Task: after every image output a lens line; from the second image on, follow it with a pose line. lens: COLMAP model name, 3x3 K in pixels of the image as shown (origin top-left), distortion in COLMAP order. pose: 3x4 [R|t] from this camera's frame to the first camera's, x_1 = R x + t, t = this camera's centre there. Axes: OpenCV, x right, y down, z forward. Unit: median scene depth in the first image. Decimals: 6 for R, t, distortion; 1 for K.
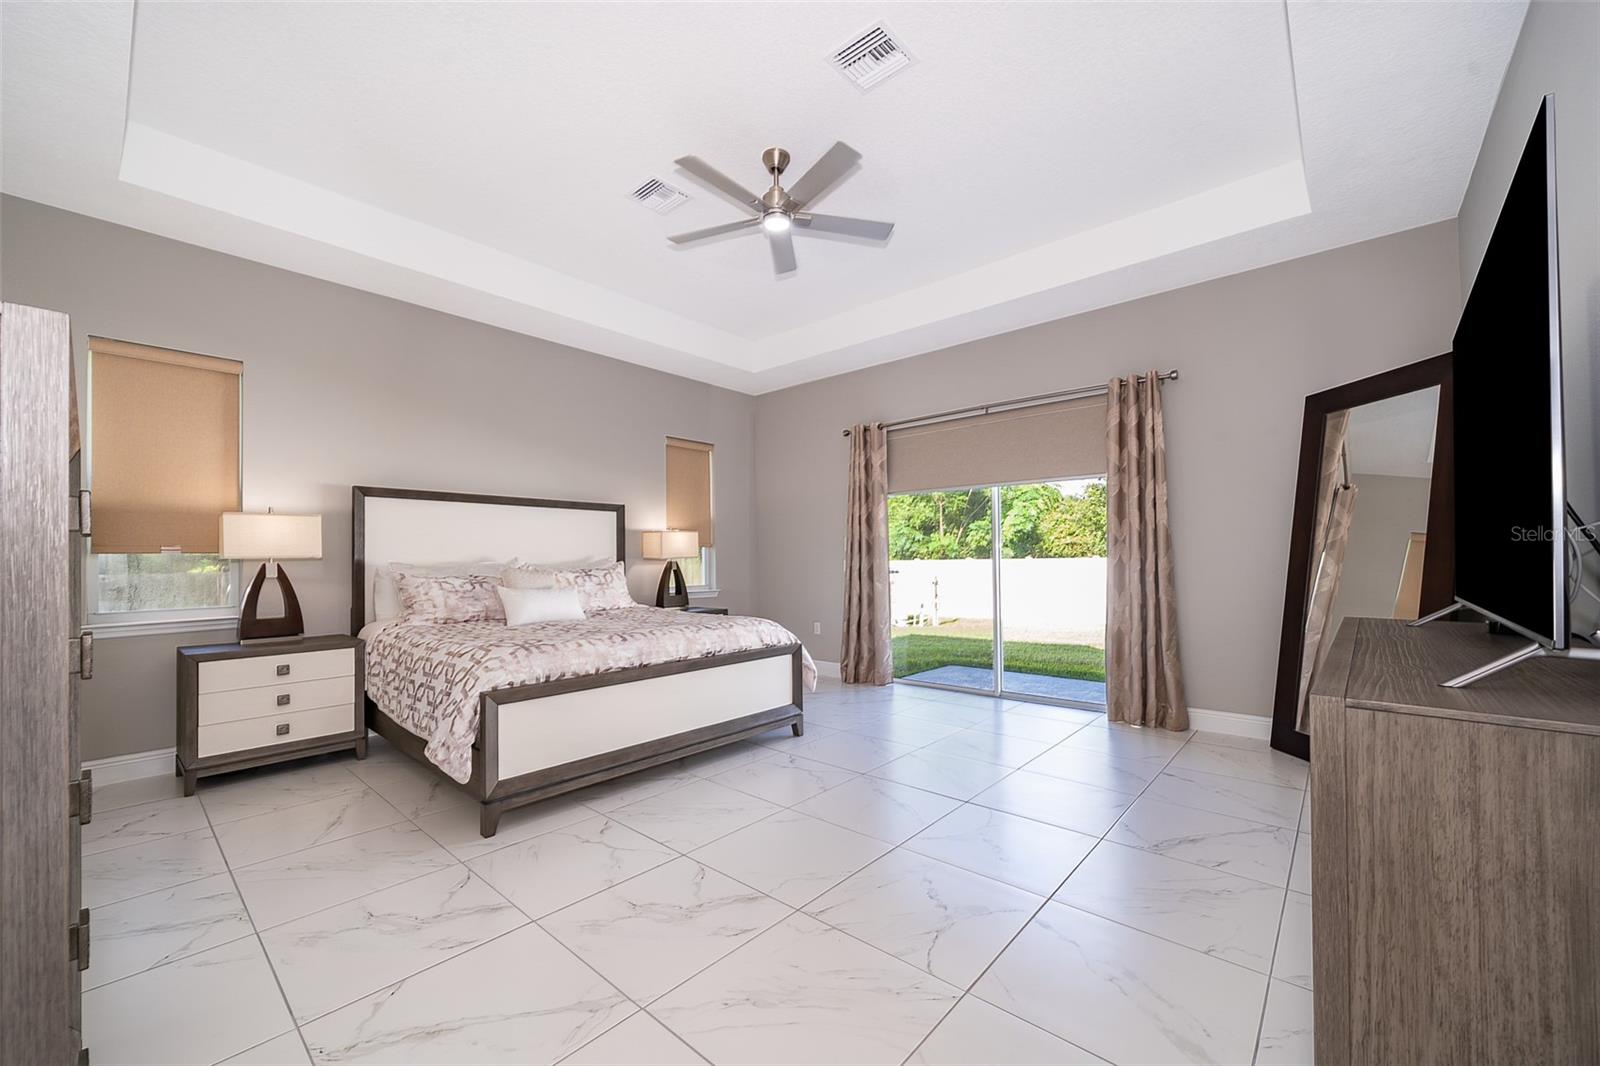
lens RADIAL K [[630.0, 0, 793.4], [0, 630.0, 549.1], [0, 0, 1]] dist [-0.001063, -0.000796]
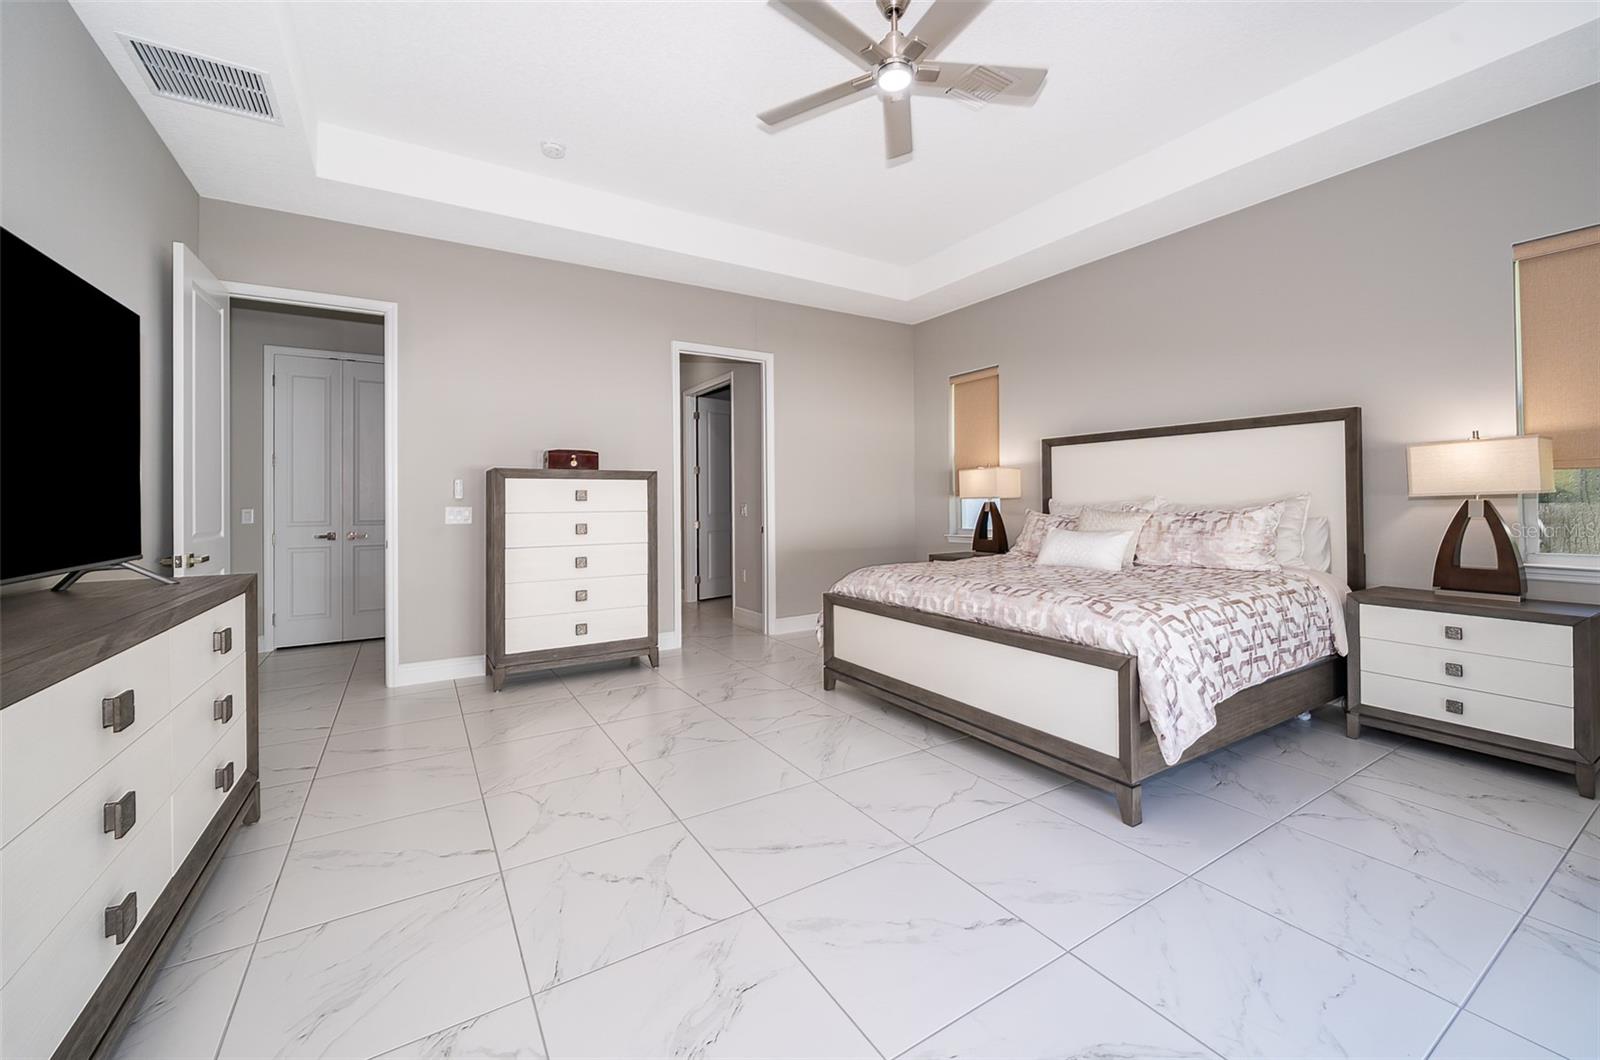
lens RADIAL K [[630.0, 0, 781.7], [0, 630.0, 497.4], [0, 0, 1]] dist [-0.001063, -0.000796]
pose [[-0.305756, -0.002175, -0.952107, 0.622261], [0.021790, 0.999719, -0.009281, 0.010868], [0.951861, -0.023584, -0.305623, 0.890306]]
